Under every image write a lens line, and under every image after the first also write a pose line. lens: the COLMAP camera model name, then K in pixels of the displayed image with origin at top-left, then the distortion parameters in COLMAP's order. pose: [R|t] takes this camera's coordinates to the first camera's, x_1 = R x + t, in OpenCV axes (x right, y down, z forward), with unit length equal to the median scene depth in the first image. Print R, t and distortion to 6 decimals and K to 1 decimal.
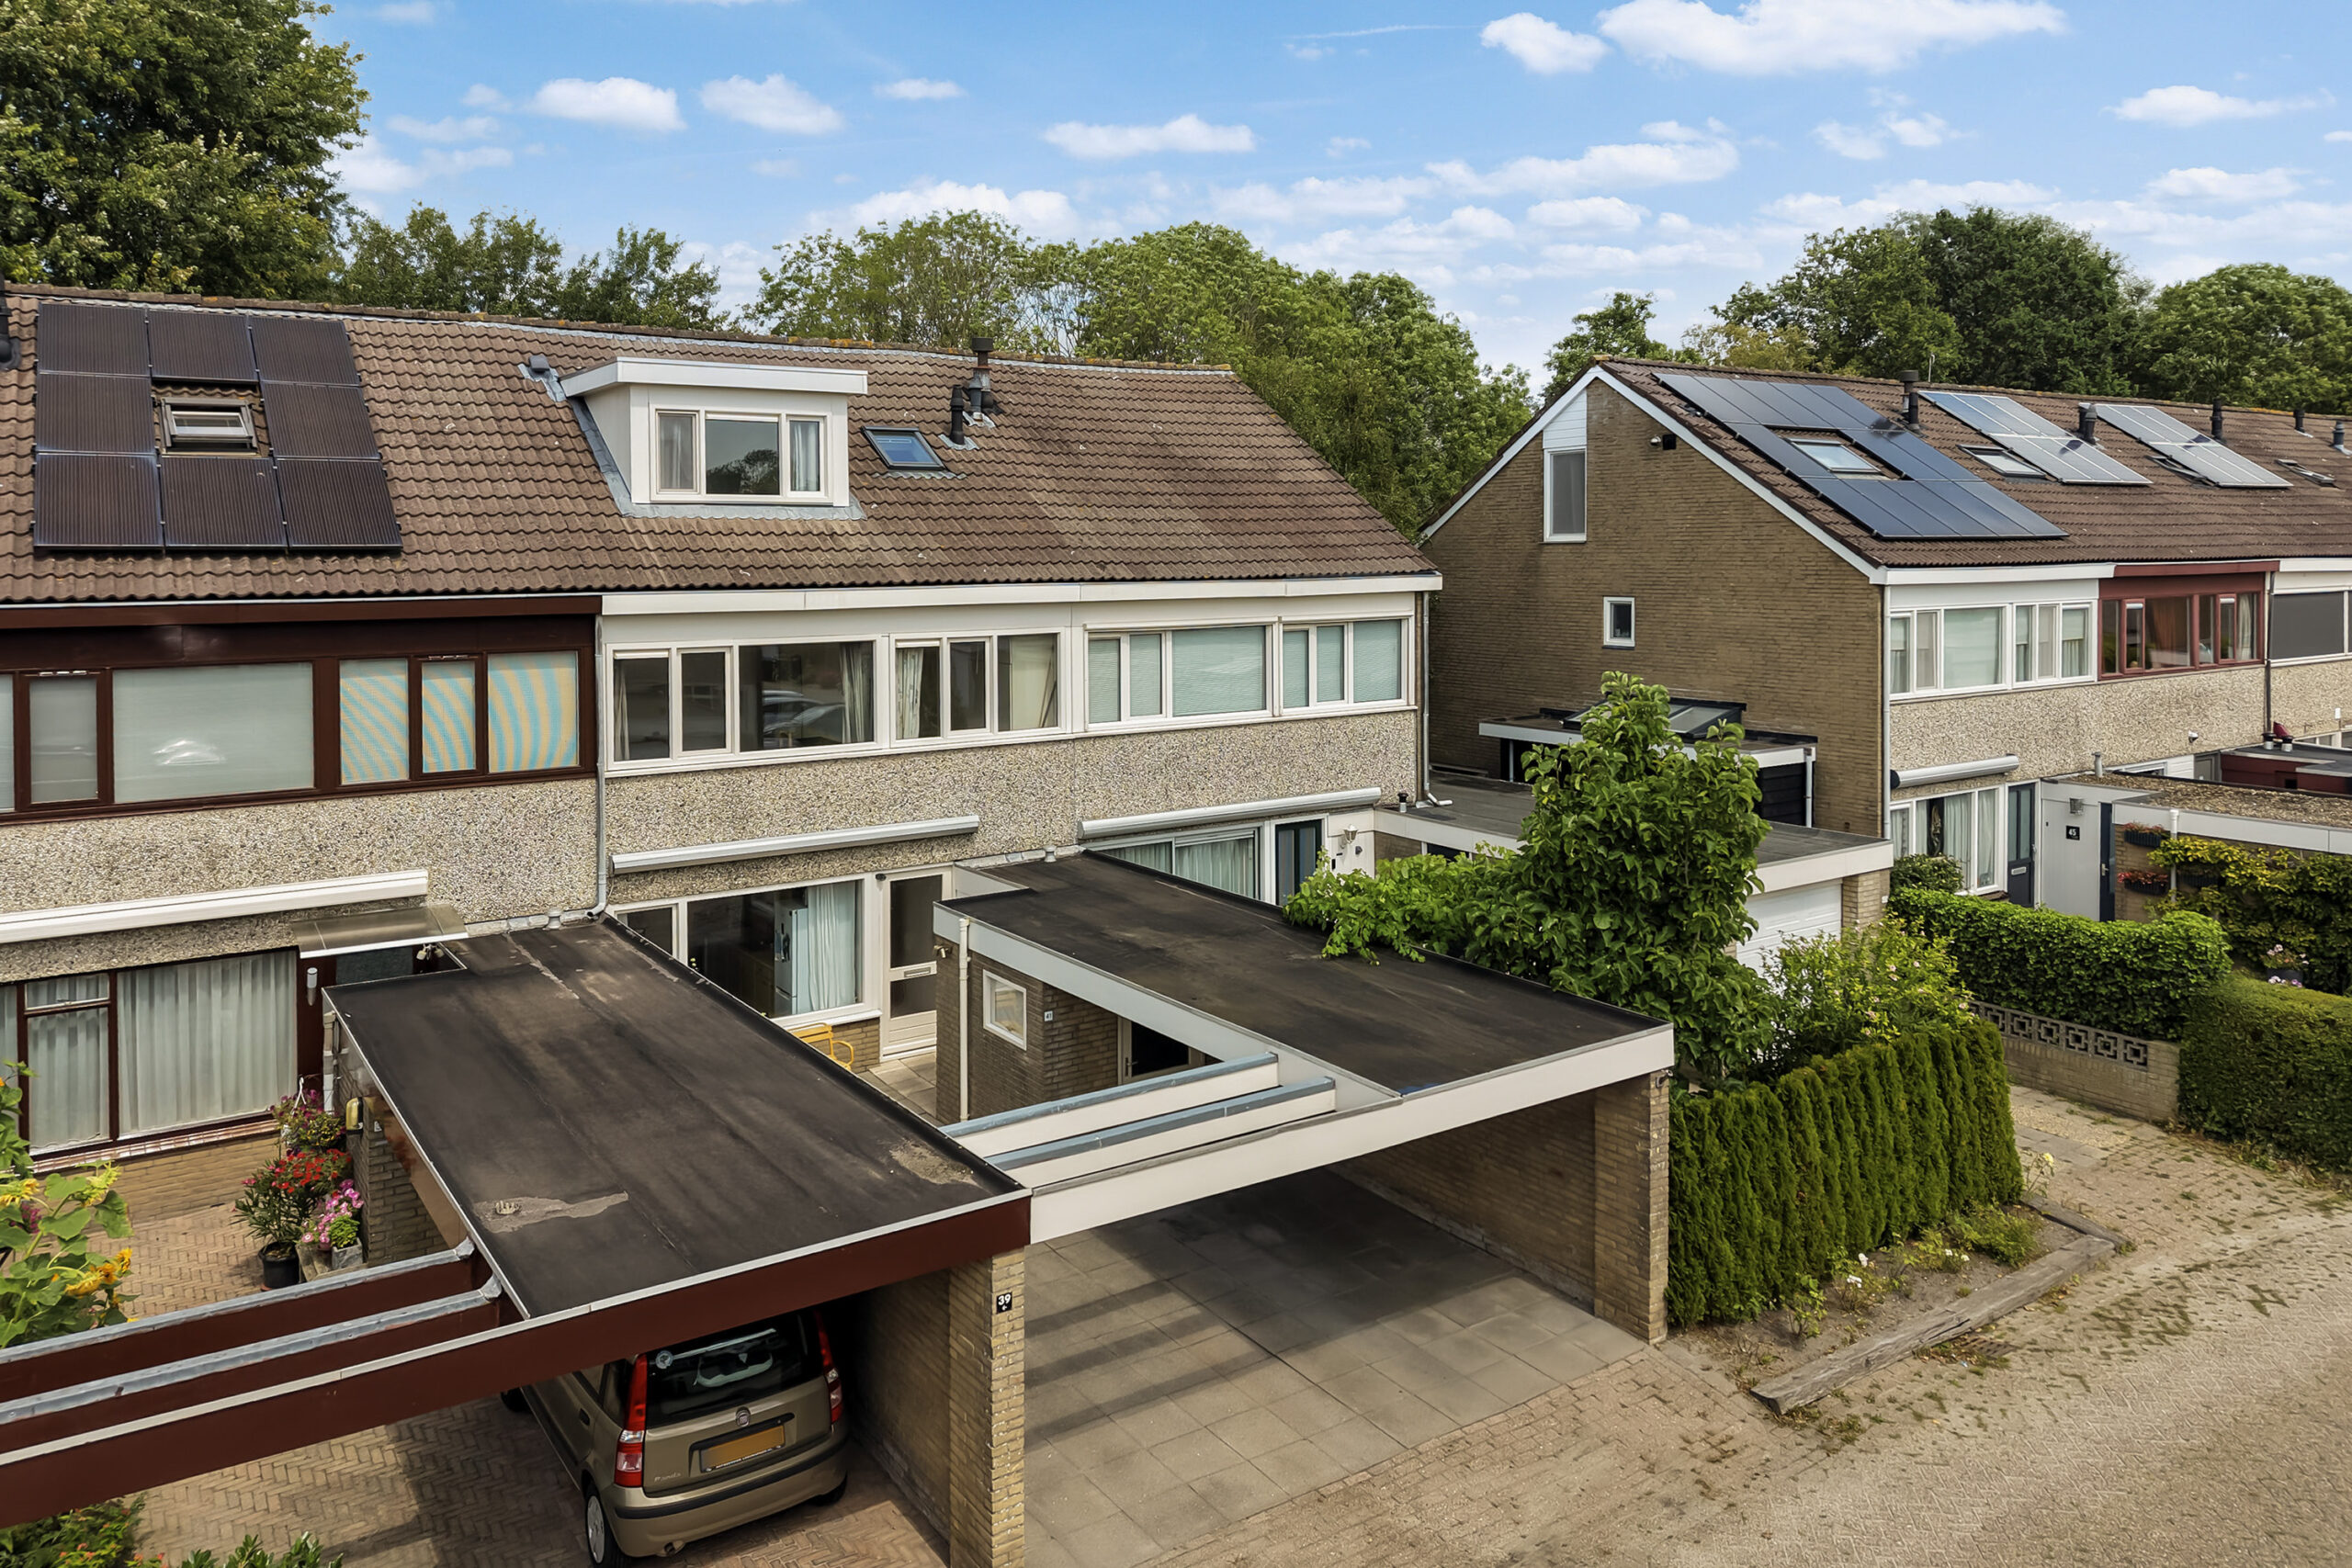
lens RADIAL K [[1666.4, 0, 1178.6], [0, 1666.4, 614.8], [0, 0, 1]] dist [0.021390, 0.000188]
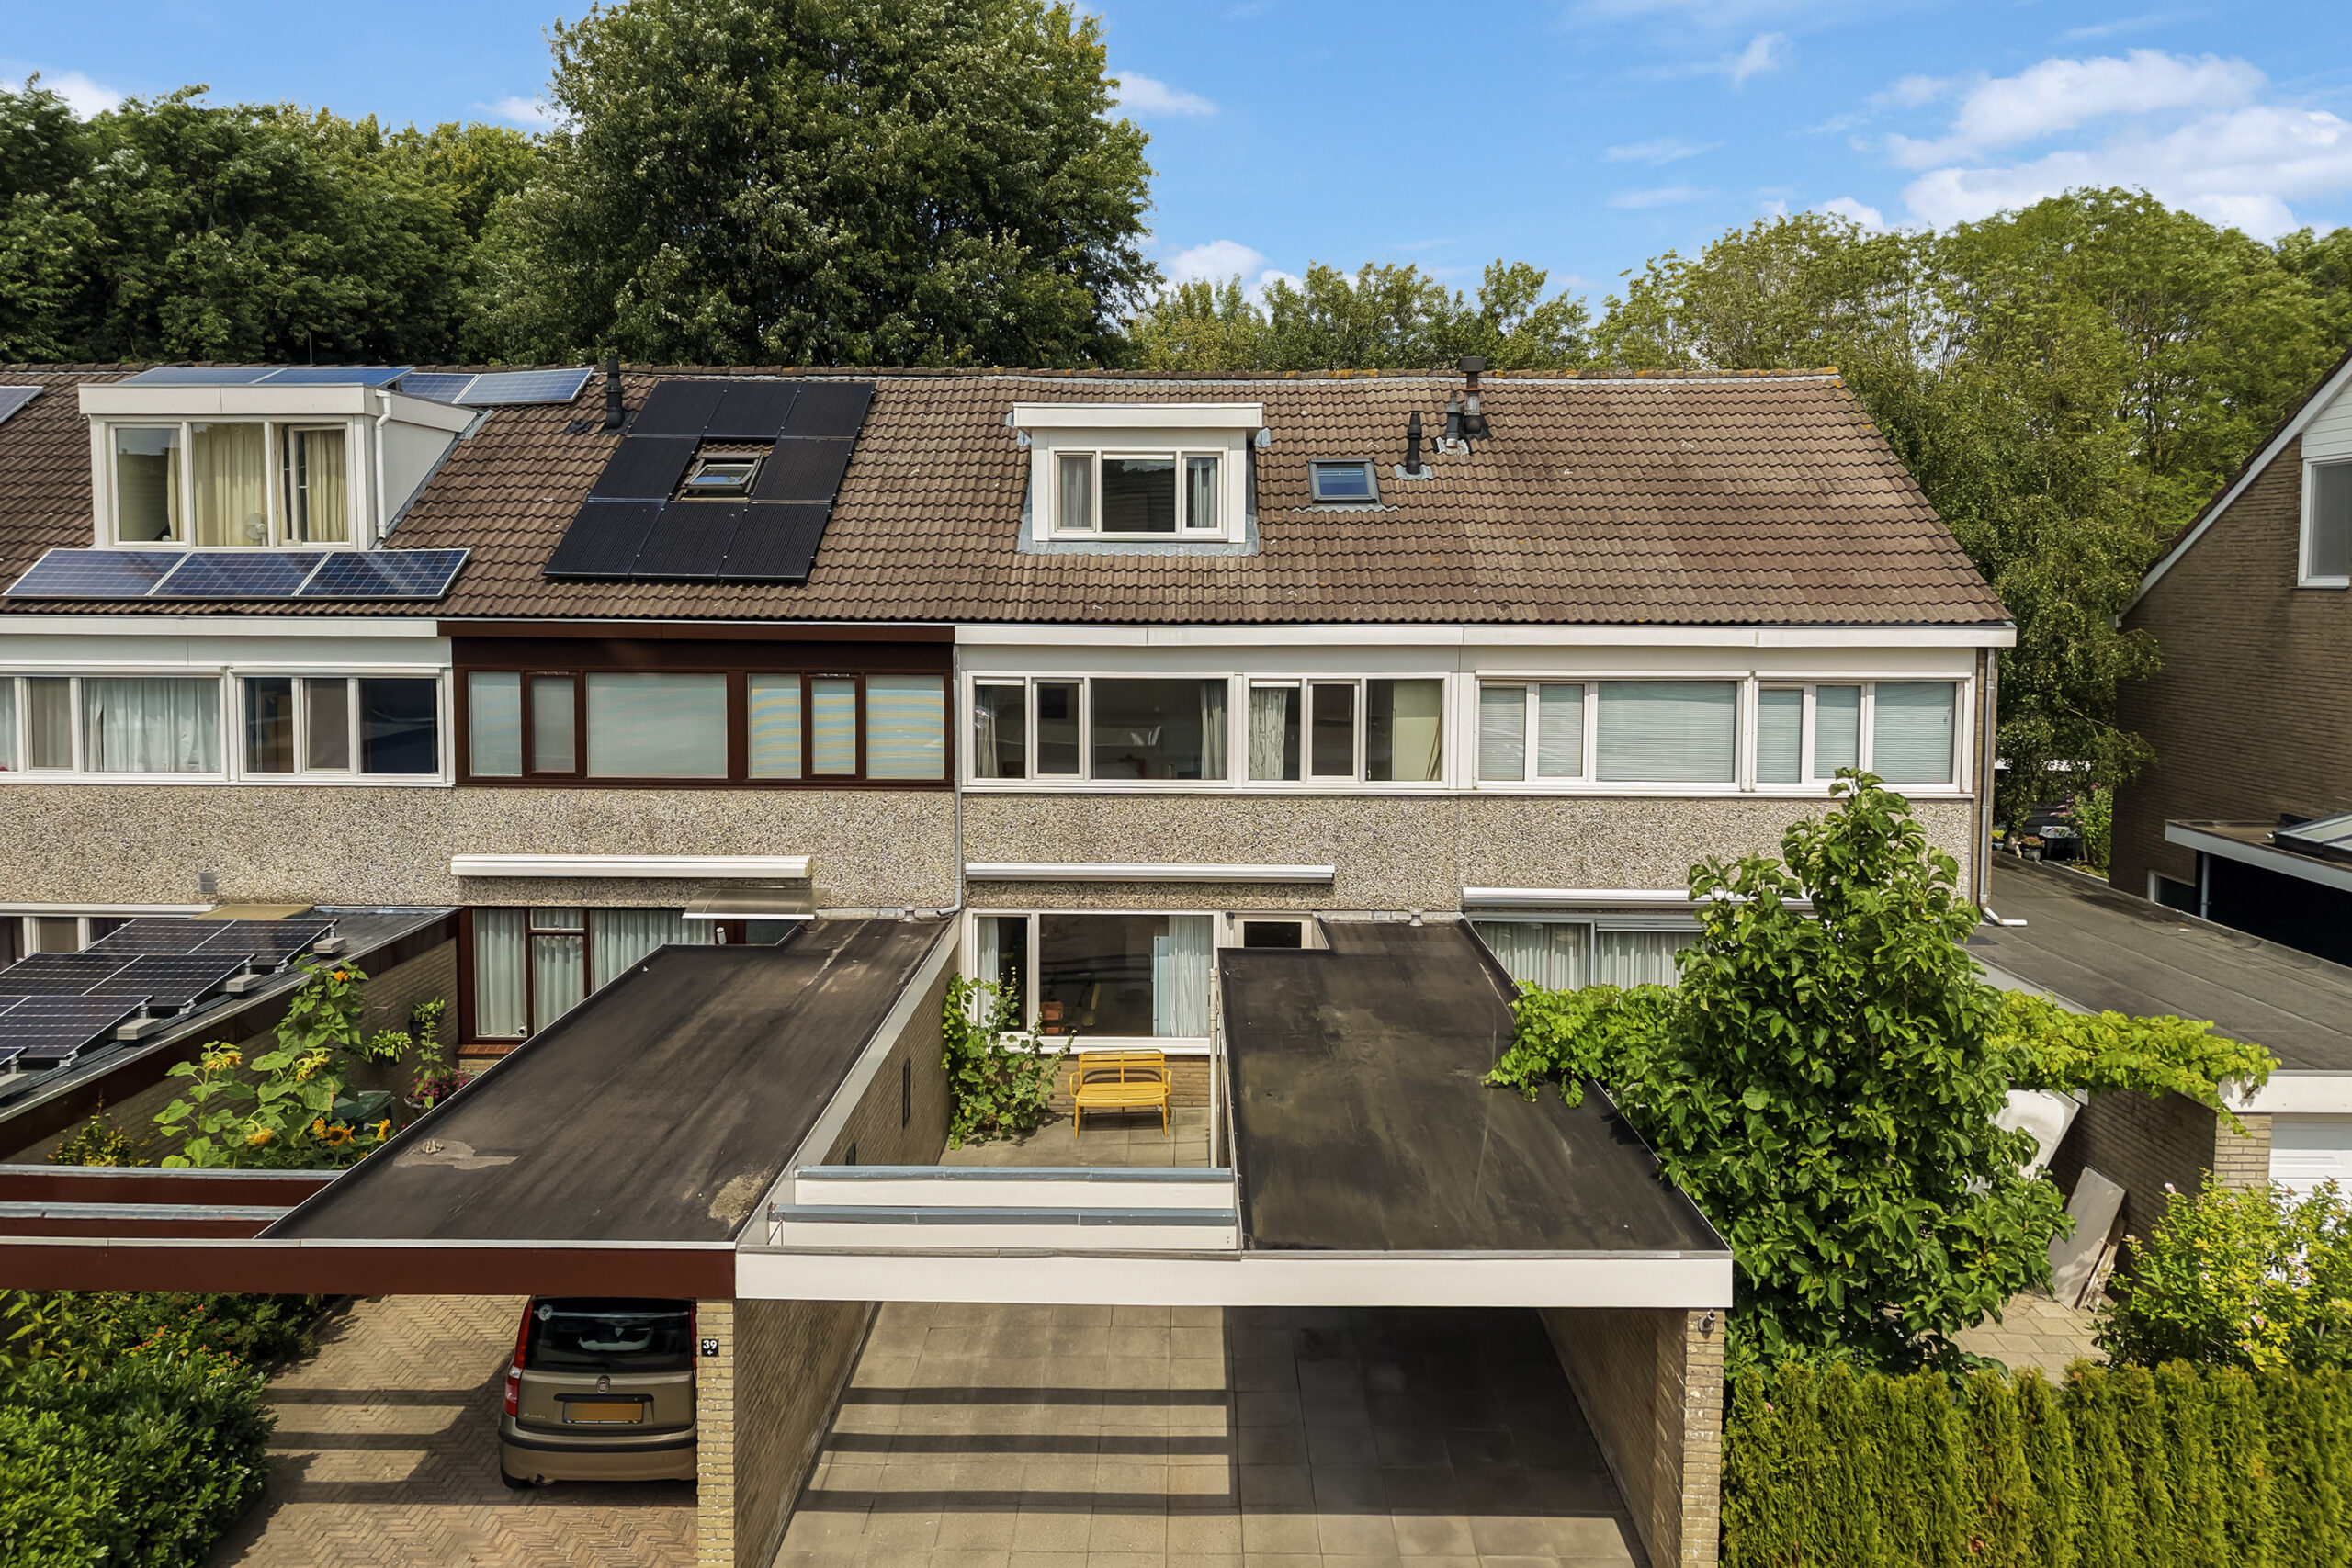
lens RADIAL K [[1618.7, 0, 1146.7], [0, 1618.7, 726.5], [0, 0, 1]] dist [0.142862, -0.234054]
pose [[0.814476, 0.063632, -0.576697, 0.343686], [-0.034638, 0.997528, 0.061147, -0.013602], [0.579162, -0.029827, 0.814667, 0.191637]]
